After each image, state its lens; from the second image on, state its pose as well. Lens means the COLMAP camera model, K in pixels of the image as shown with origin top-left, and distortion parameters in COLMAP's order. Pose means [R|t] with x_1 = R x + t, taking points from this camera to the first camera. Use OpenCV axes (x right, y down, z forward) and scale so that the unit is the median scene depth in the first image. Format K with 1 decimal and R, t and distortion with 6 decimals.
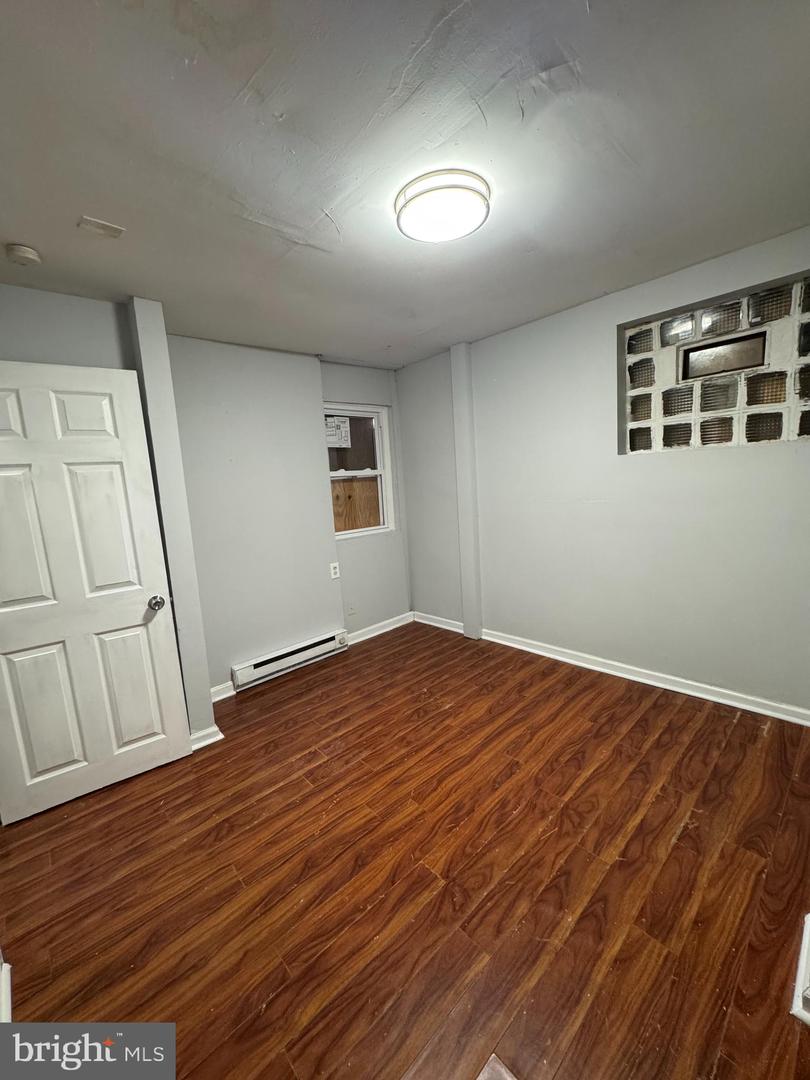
lens RADIAL K [[428.8, 0, 403.9], [0, 428.8, 537.9], [0, 0, 1]] dist [-0.003300, 0.000317]
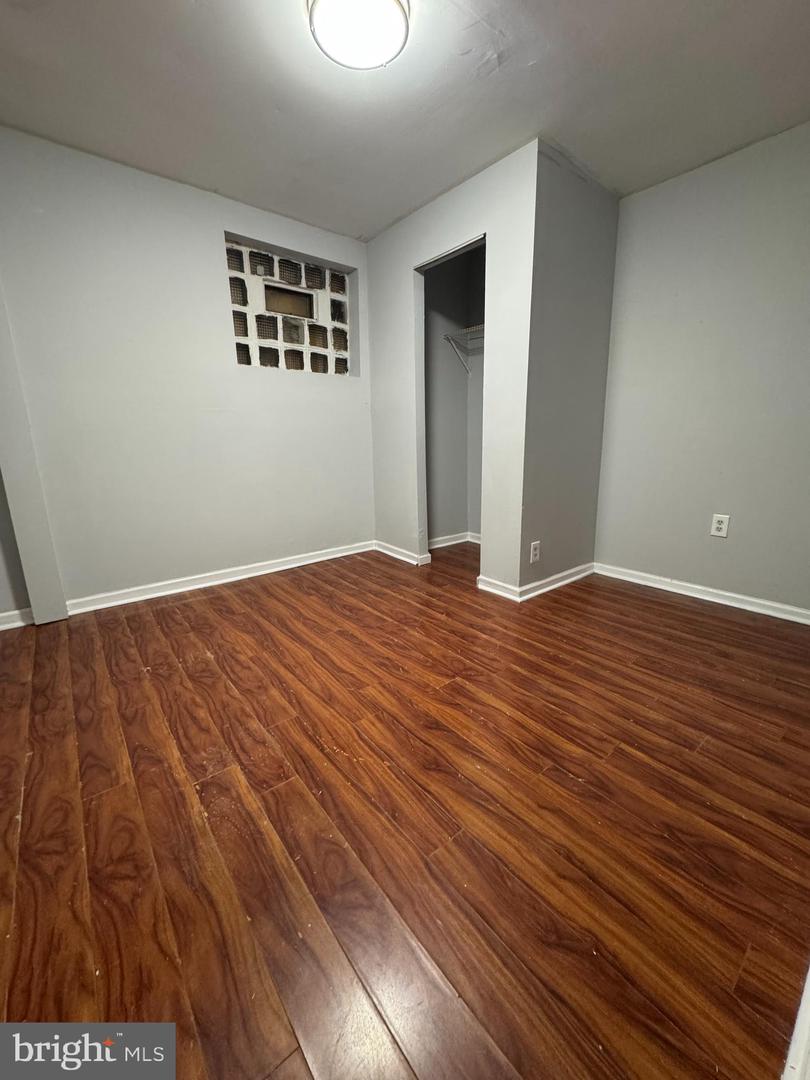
lens RADIAL K [[428.8, 0, 407.3], [0, 428.8, 540.3], [0, 0, 1]] dist [-0.003300, 0.000317]
pose [[0.053746, -0.162967, 0.985166, -0.735427], [0.143922, 0.977555, 0.153857, 0.161062], [-0.988128, 0.133518, 0.075994, 0.713595]]
